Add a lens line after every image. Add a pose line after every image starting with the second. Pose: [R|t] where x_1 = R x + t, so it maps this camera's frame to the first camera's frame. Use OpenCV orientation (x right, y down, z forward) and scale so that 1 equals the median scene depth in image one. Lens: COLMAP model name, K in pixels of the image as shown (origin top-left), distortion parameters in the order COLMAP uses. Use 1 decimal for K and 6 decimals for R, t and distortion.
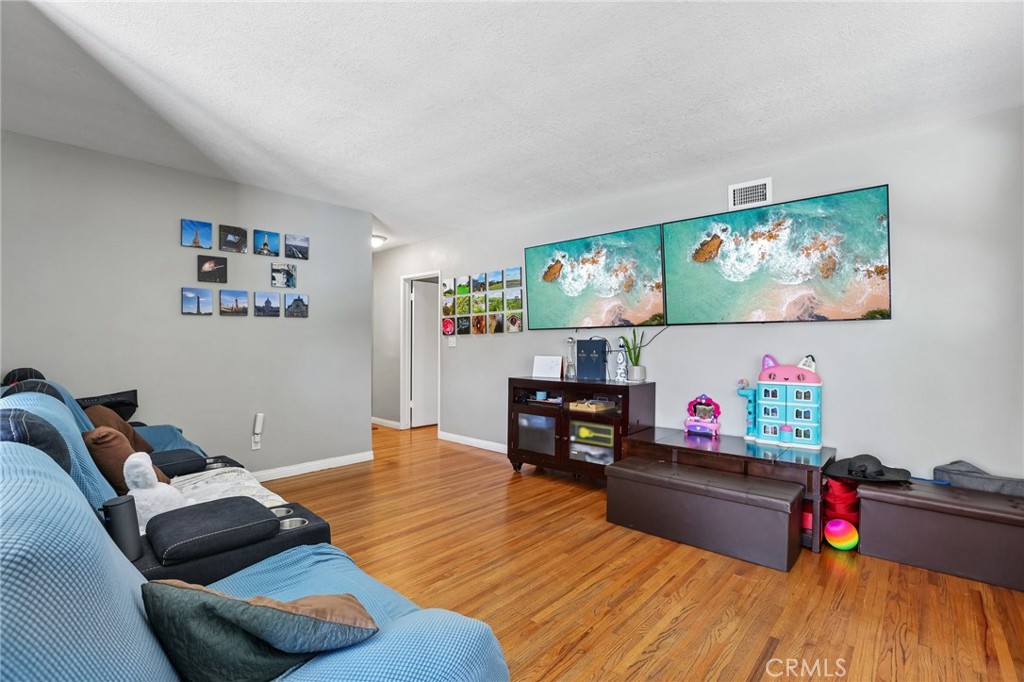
lens RADIAL K [[476.1, 0, 513.3], [0, 476.1, 342.7], [0, 0, 1]] dist [-0.018492, 0.007224]
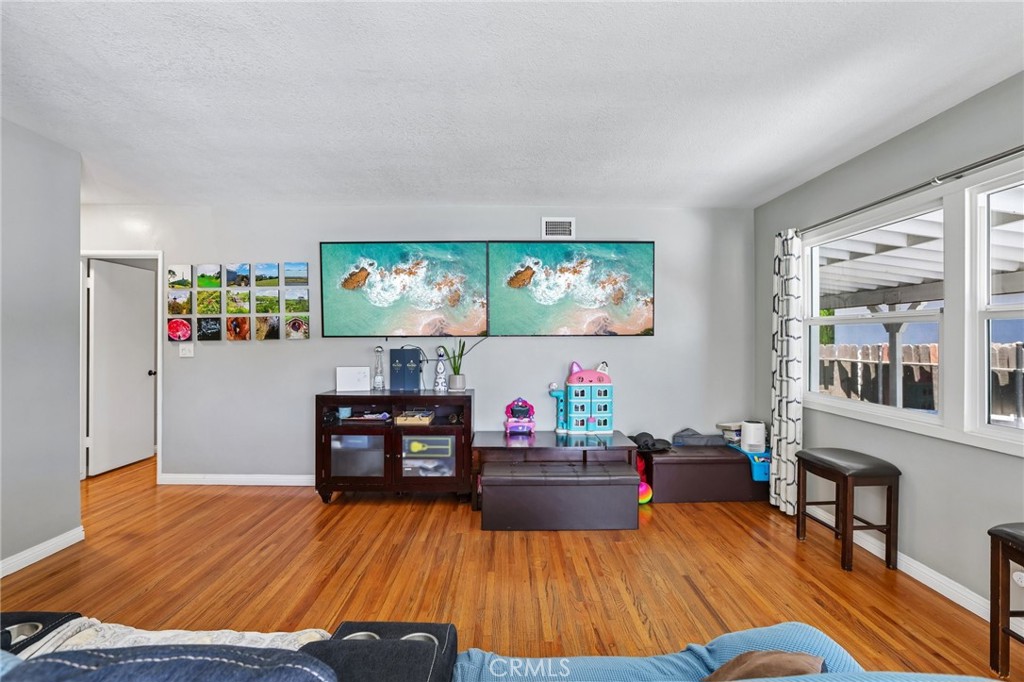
lens RADIAL K [[476.1, 0, 518.2], [0, 476.1, 338.5], [0, 0, 1]] dist [-0.018492, 0.007224]
pose [[0.729605, 0.000246, 0.683868, -0.368602], [-0.003117, 0.999991, 0.002966, -0.035353], [-0.683861, -0.004295, 0.729599, 0.160094]]
